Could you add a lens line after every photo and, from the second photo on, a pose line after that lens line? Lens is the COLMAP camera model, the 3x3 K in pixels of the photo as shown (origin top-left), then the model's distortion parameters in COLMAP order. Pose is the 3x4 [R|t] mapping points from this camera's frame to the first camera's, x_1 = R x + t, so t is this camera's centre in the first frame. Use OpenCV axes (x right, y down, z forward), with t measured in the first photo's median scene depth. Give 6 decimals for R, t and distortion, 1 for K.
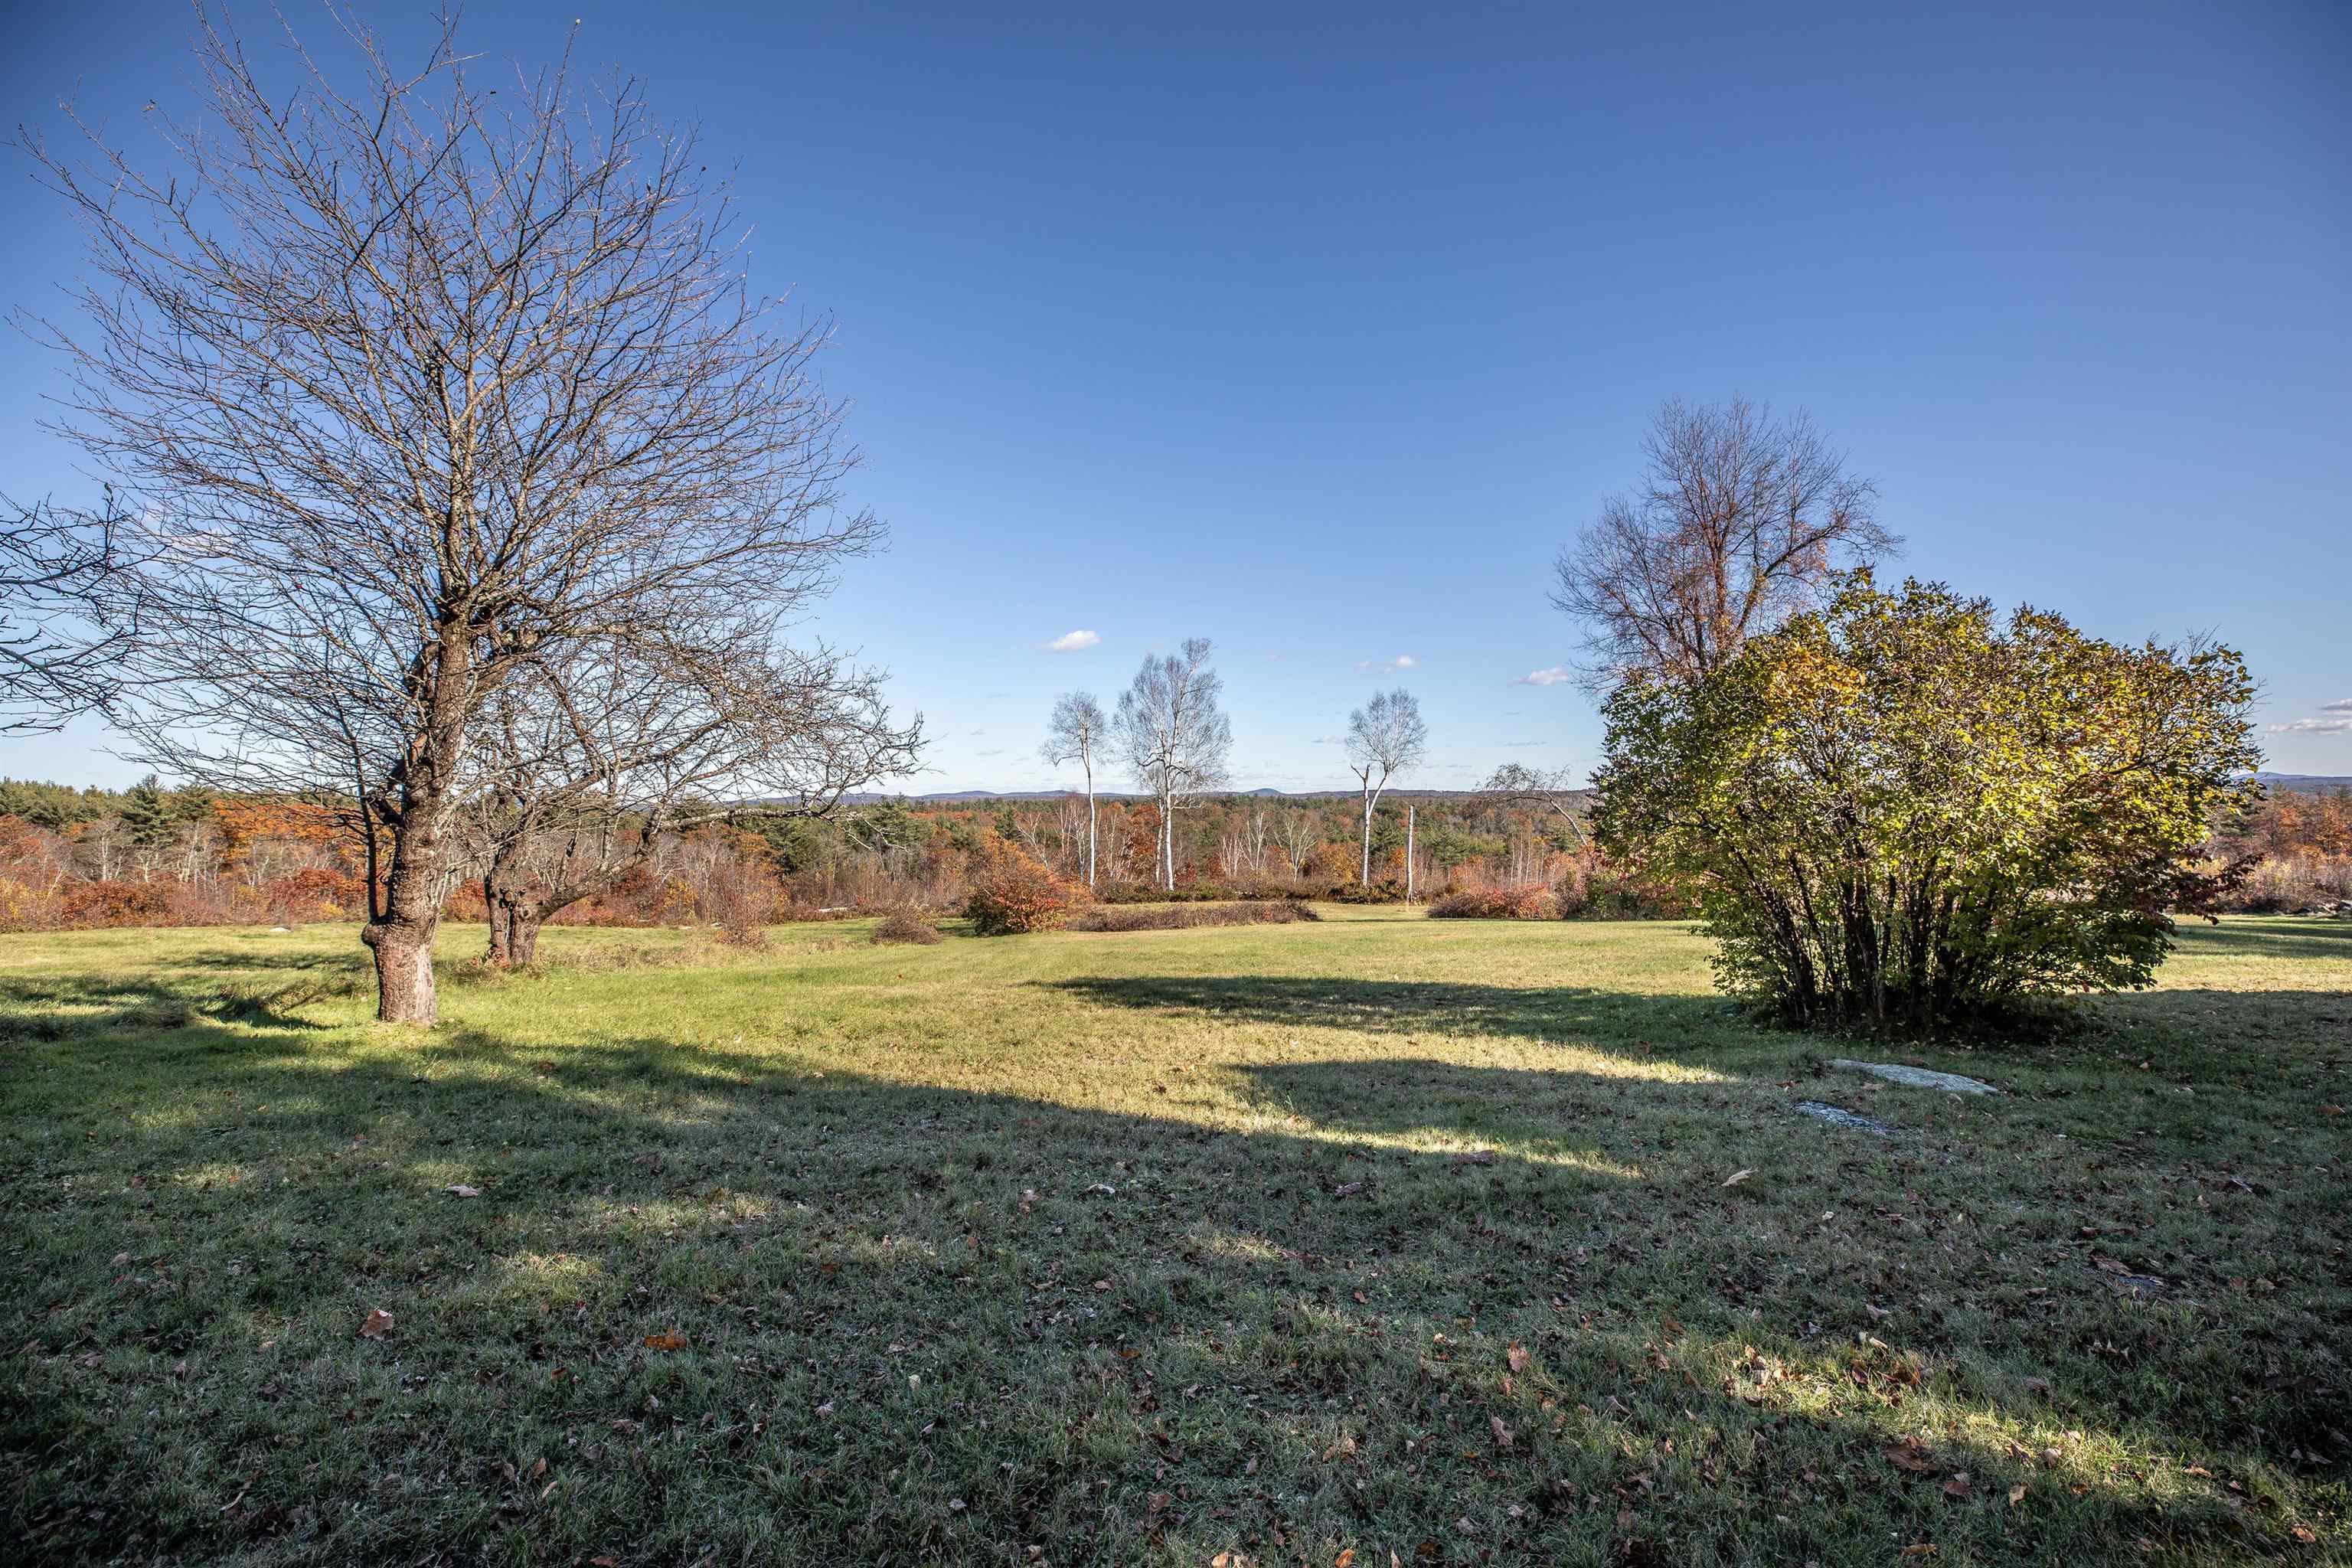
lens RADIAL K [[1064.9, 0, 1186.9], [0, 1064.9, 779.0], [0, 0, 1]] dist [-0.030728, 0.001324]
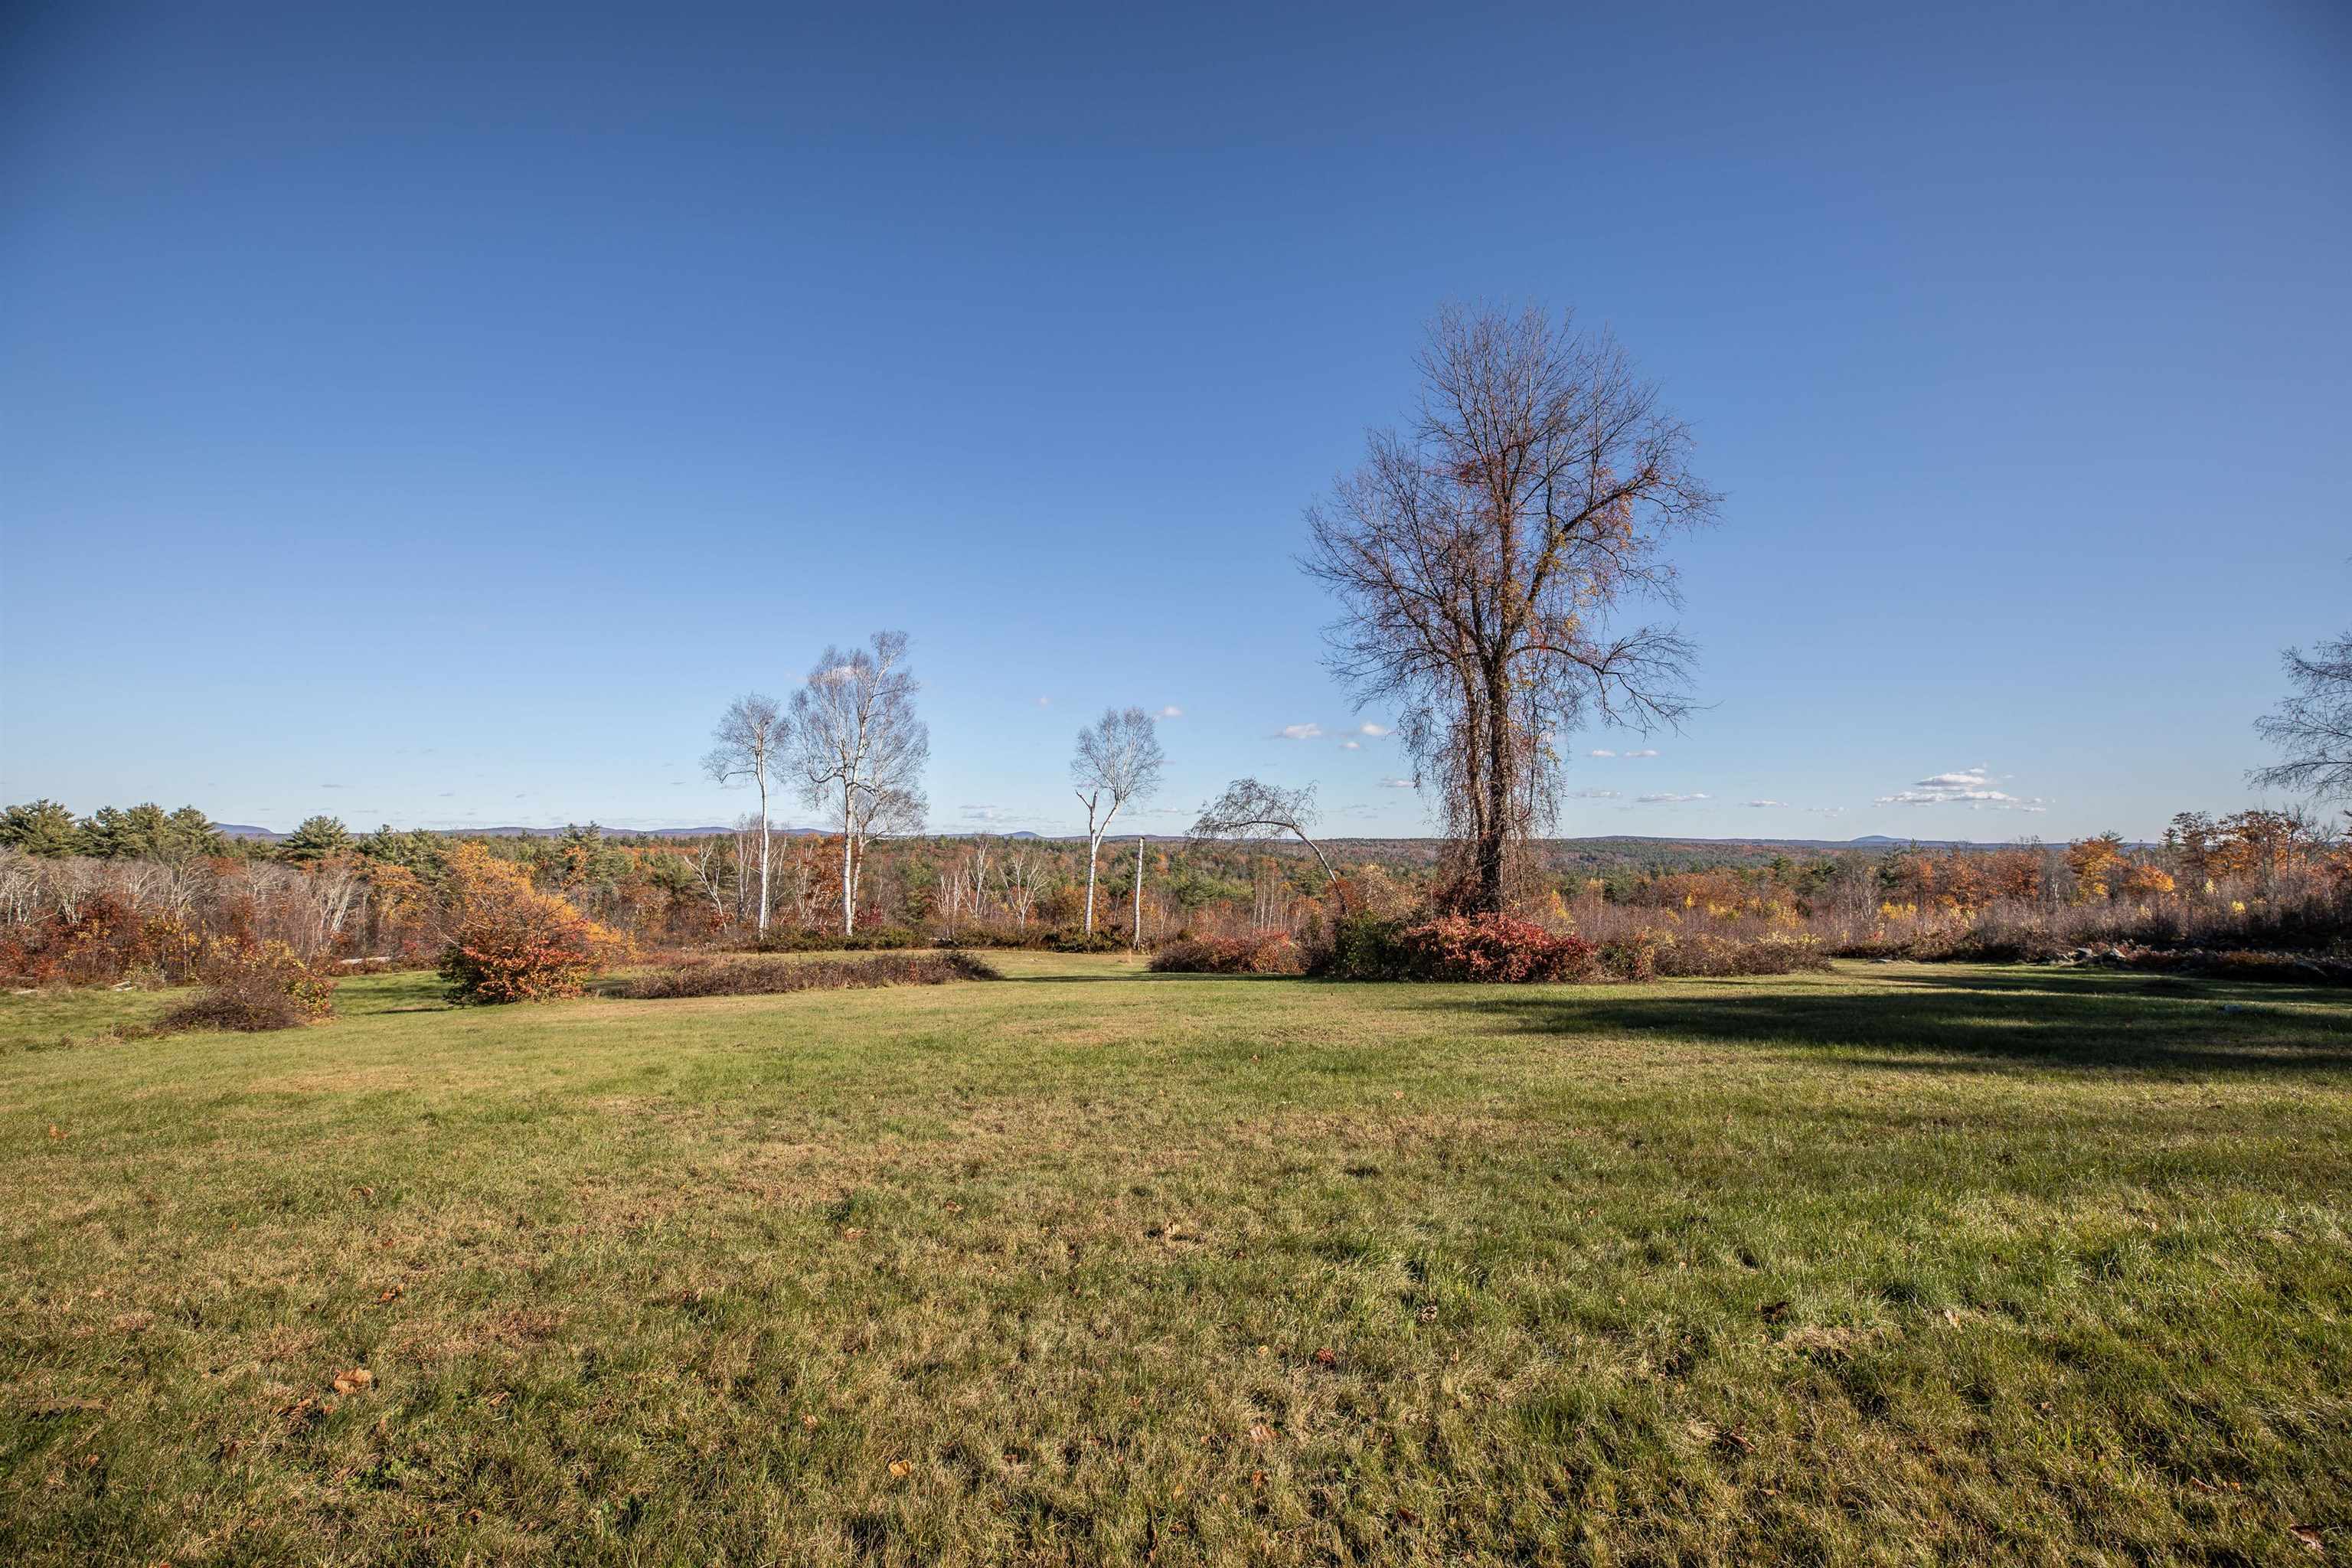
lens RADIAL K [[1064.9, 0, 1181.2], [0, 1064.9, 786.7], [0, 0, 1]] dist [-0.030728, 0.001324]
pose [[0.975640, 0.031521, 0.217100, 0.054378], [-0.024131, 0.999038, -0.036609, 0.014196], [-0.218045, 0.030478, 0.975463, 0.149763]]
